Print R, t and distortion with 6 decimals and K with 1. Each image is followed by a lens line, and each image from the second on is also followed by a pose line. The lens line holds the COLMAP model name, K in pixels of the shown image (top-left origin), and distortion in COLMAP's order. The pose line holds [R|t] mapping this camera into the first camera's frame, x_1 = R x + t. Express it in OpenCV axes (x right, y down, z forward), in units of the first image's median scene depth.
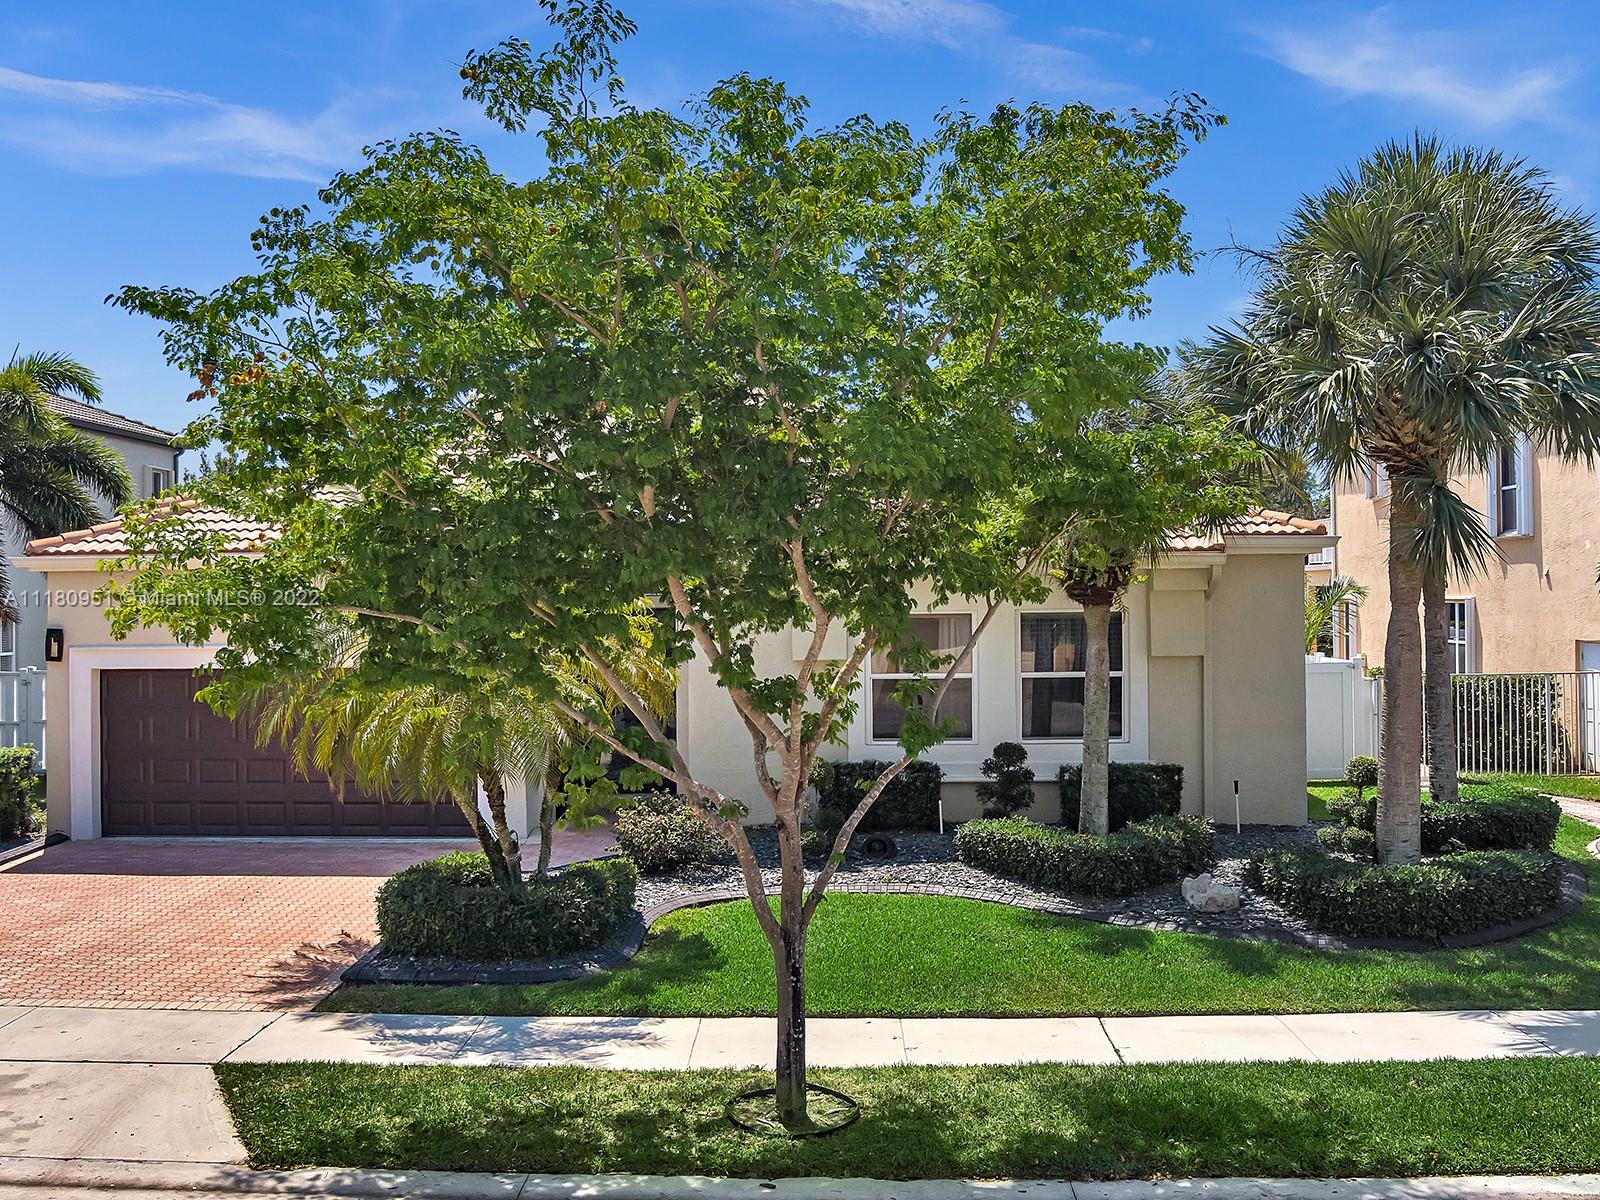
lens RADIAL K [[1451.9, 0, 764.1], [0, 1451.9, 572.5], [0, 0, 1]] dist [-0.067022, 0.011277]
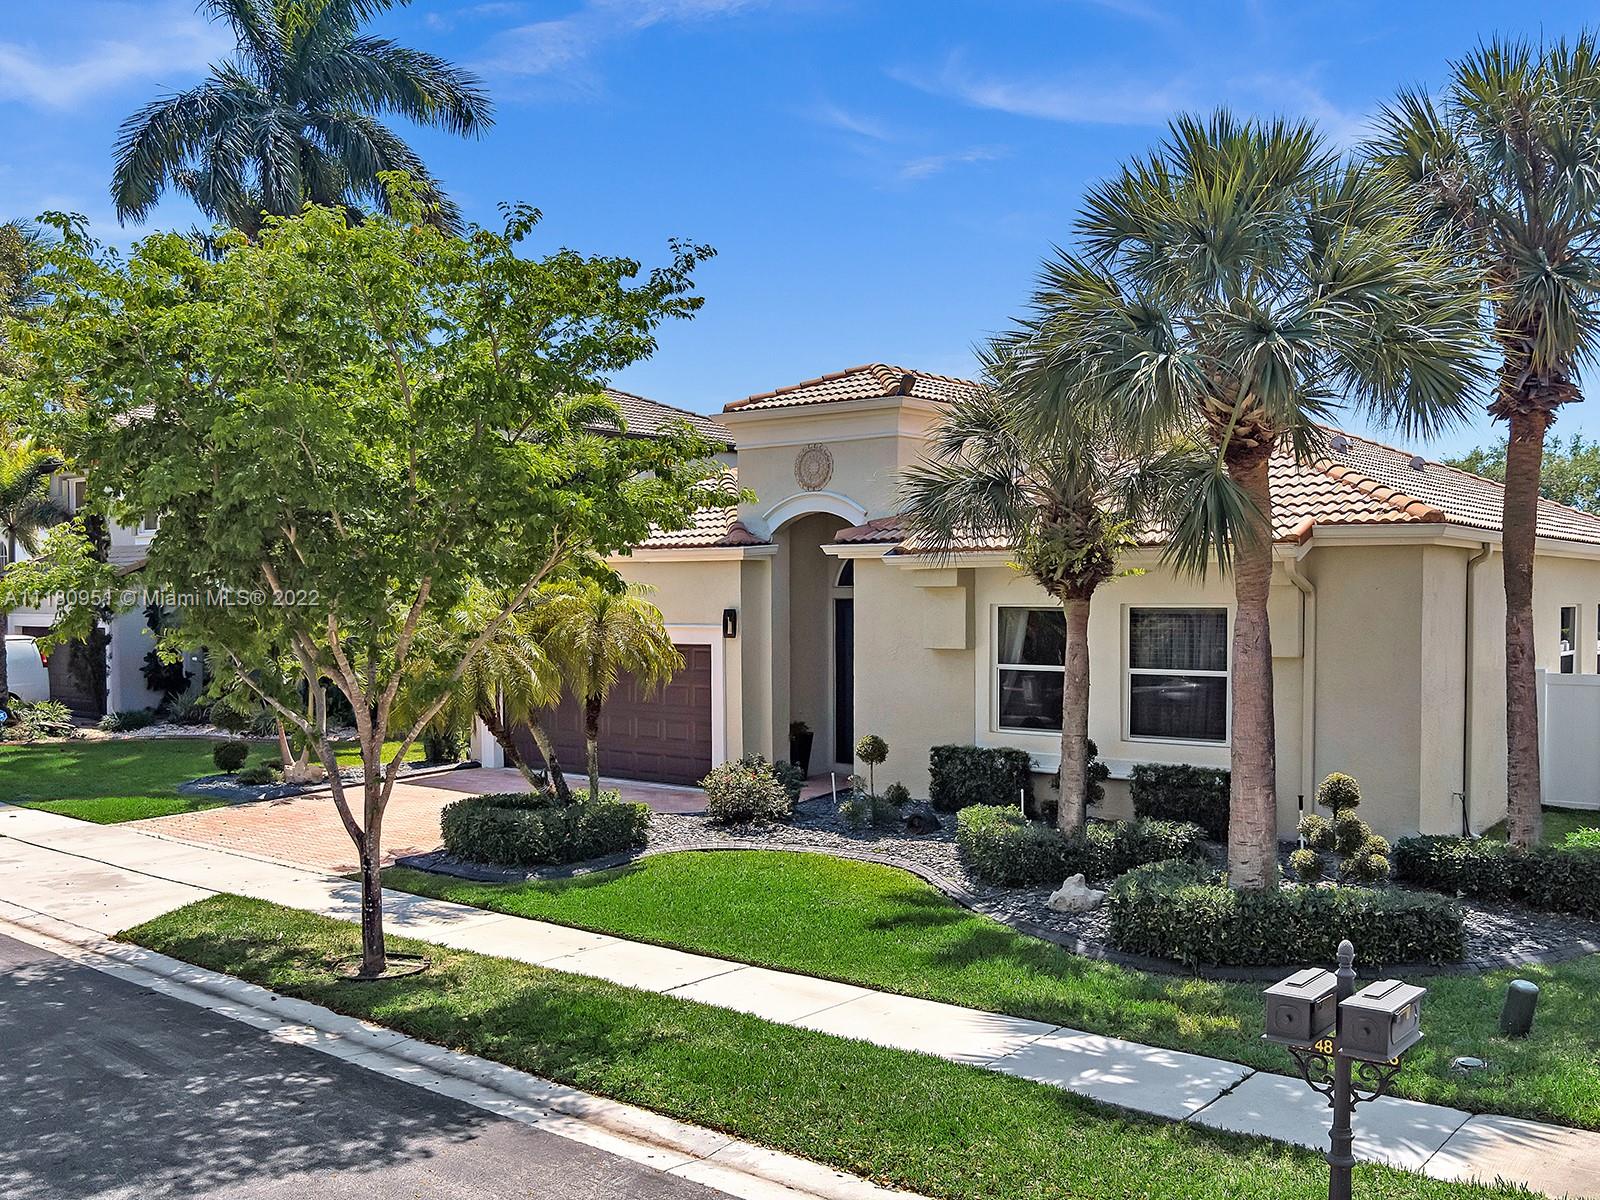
lens RADIAL K [[1451.9, 0, 793.9], [0, 1451.9, 601.6], [0, 0, 1]] dist [-0.067022, 0.011277]
pose [[0.806988, 0.010718, -0.590471, 0.792151], [0.001842, 0.999785, 0.020666, 0.003913], [0.590566, -0.017765, 0.806794, 0.105362]]
